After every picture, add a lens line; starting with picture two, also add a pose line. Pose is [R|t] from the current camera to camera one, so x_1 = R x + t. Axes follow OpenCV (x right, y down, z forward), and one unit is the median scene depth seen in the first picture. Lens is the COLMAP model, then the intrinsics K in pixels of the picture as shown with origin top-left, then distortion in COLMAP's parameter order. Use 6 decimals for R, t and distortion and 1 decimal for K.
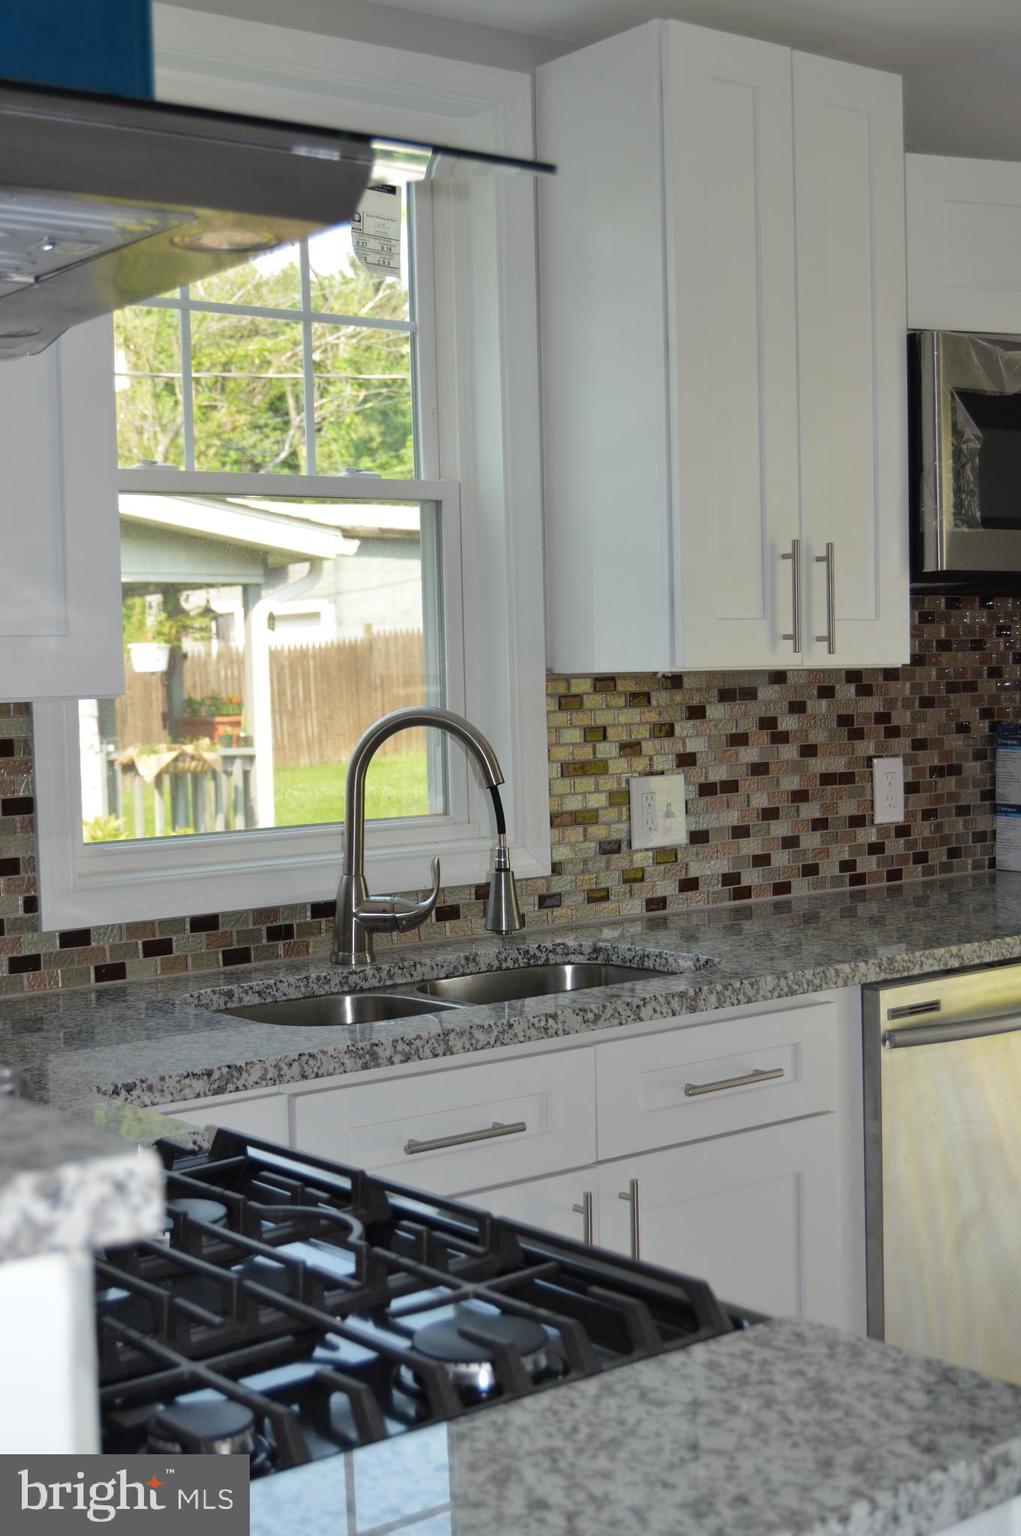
lens RADIAL K [[2061.8, 0, 510.5], [0, 2061.8, 768.0], [0, 0, 1]] dist [-0.009494, -0.003717]
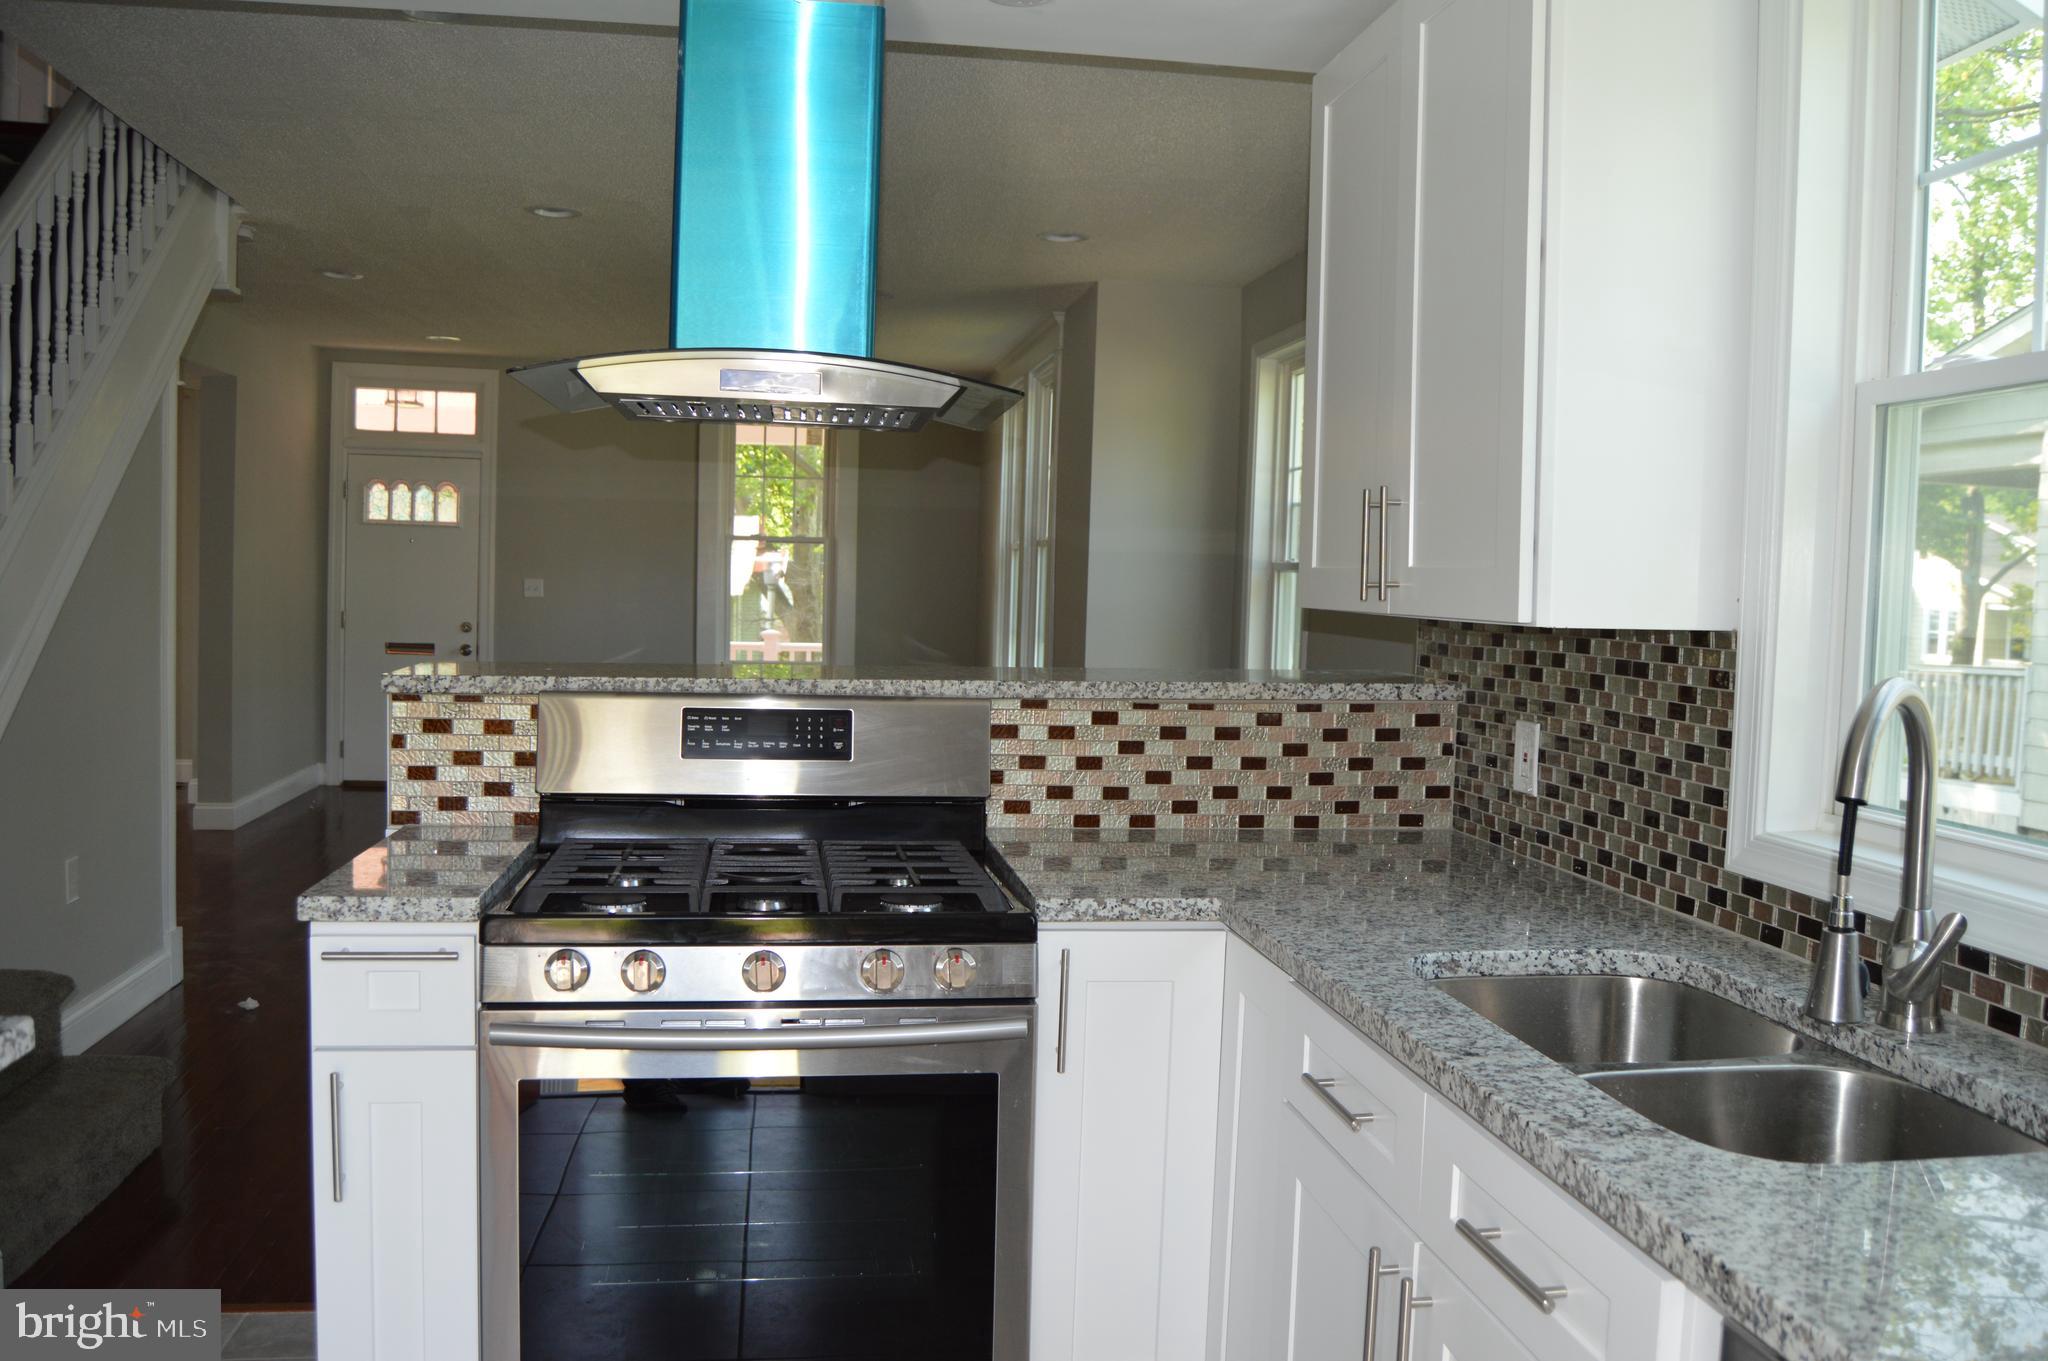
lens RADIAL K [[1628.6, 0, 1032.5], [0, 1628.6, 676.2], [0, 0, 1]] dist [-0.091421, 0.033062]
pose [[-0.484618, 0.065792, -0.872248, 0.479835], [-0.061946, 0.992082, 0.109248, -0.060116], [0.872530, 0.106976, -0.476705, 0.864868]]
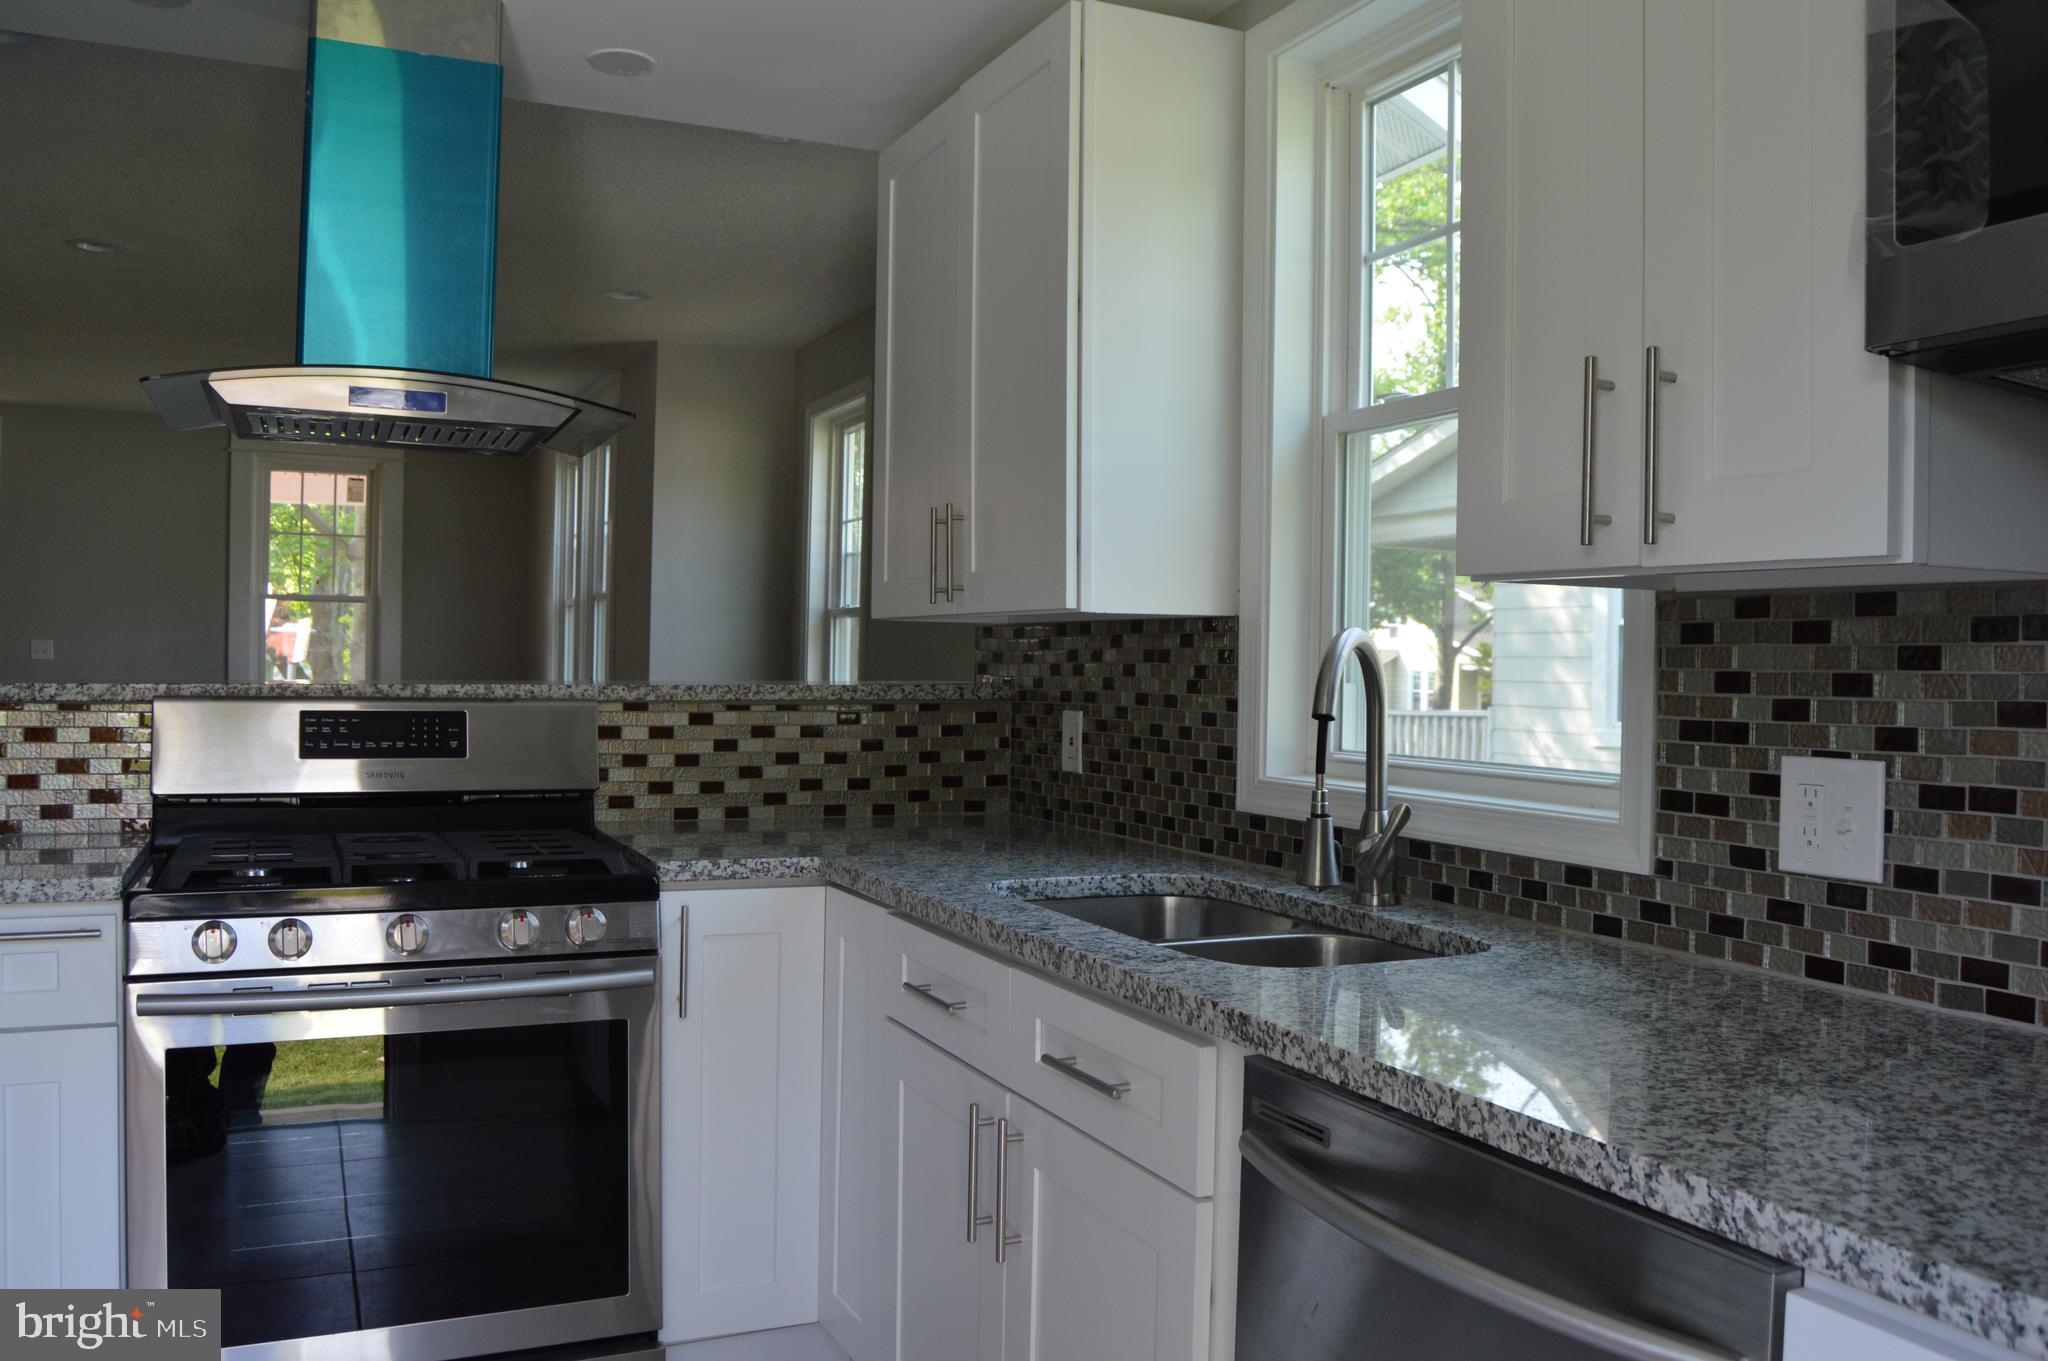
lens RADIAL K [[1628.6, 0, 1032.5], [0, 1628.6, 676.2], [0, 0, 1]] dist [-0.091421, 0.033062]
pose [[-0.220723, 0.029676, -0.974885, 0.583543], [-0.063623, 0.996970, 0.044753, -0.026628], [0.973259, 0.071903, -0.218166, 0.880822]]
